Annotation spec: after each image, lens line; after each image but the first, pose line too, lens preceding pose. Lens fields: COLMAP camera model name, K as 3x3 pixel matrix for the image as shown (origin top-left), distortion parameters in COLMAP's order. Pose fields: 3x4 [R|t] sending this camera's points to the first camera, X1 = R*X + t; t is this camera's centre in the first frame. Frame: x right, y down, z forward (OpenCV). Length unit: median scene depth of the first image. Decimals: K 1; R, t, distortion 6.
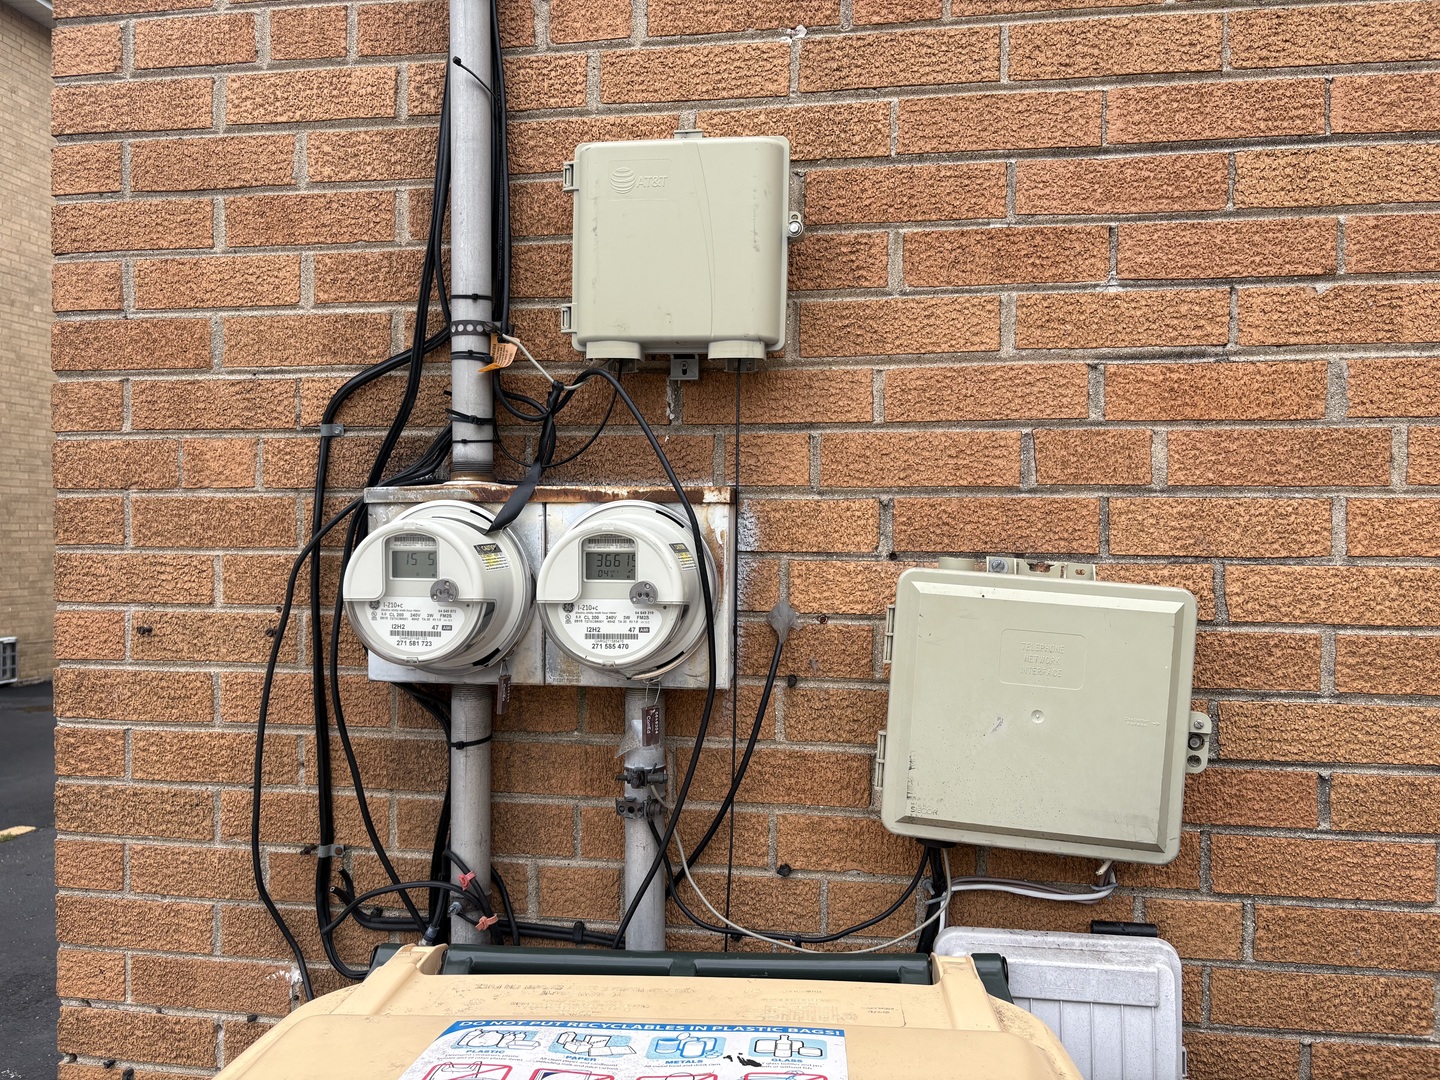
lens RADIAL K [[1078.4, 0, 722.4], [0, 1078.4, 549.1], [0, 0, 1]] dist [0.052113, -0.057782]
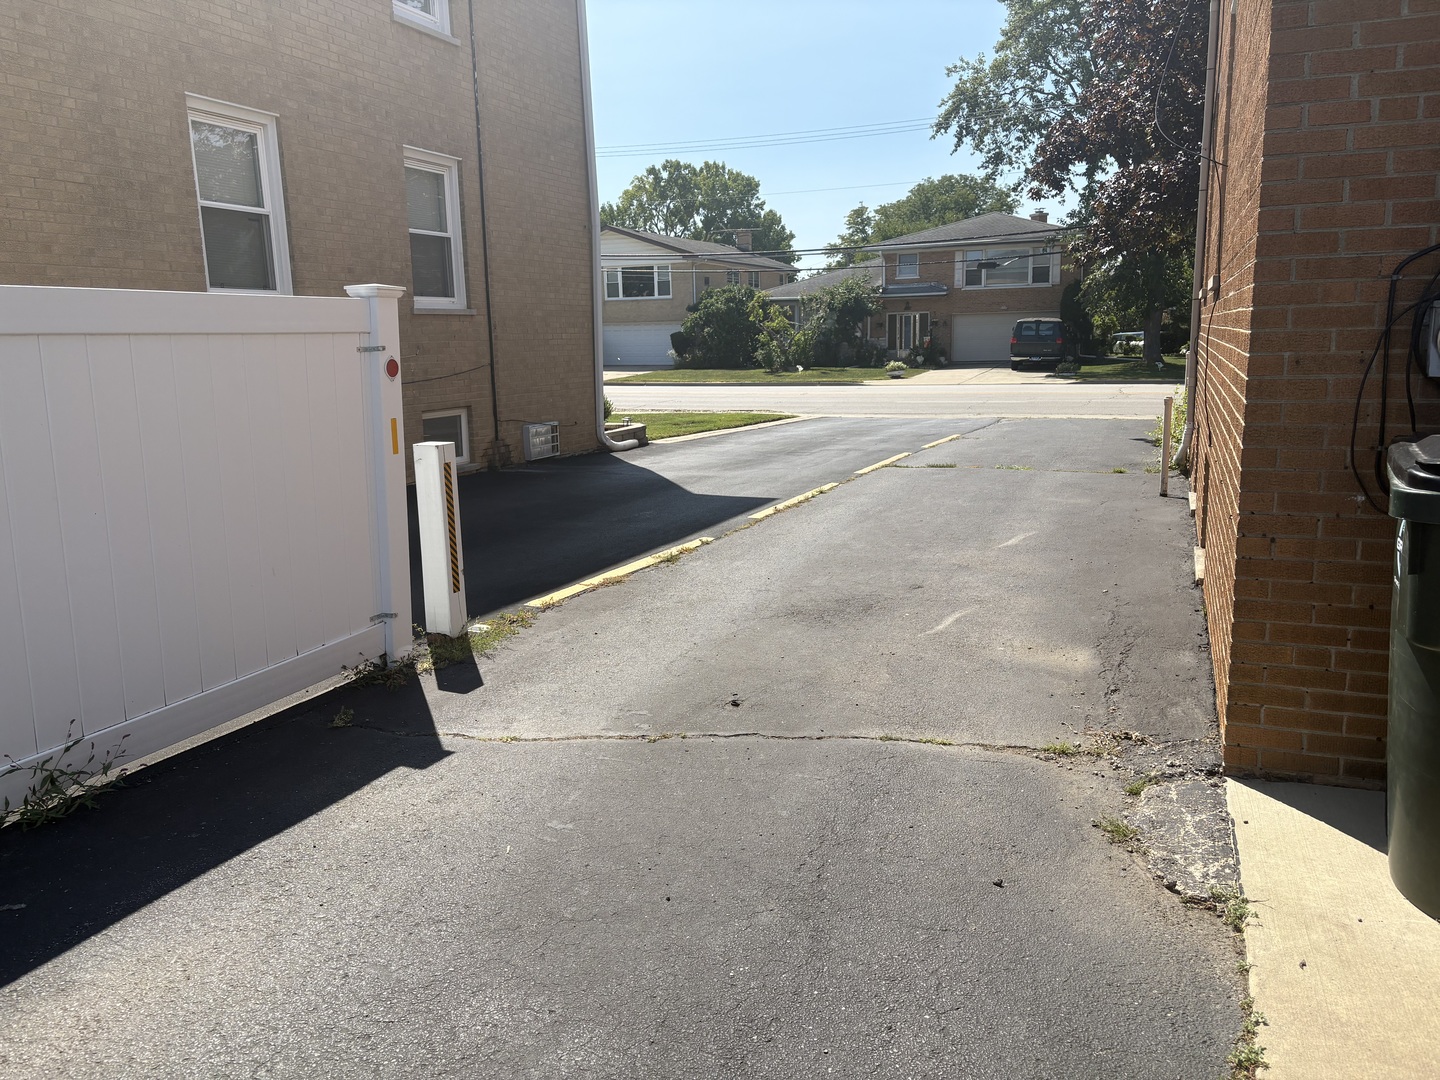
lens RADIAL K [[1078.4, 0, 721.7], [0, 1078.4, 527.4], [0, 0, 1]] dist [0.052113, -0.057782]
pose [[0.975159, 0.017870, -0.220784, -1.269527], [0.017767, 0.987219, 0.158378, 0.030534], [0.220792, -0.158366, 0.962378, -1.761932]]
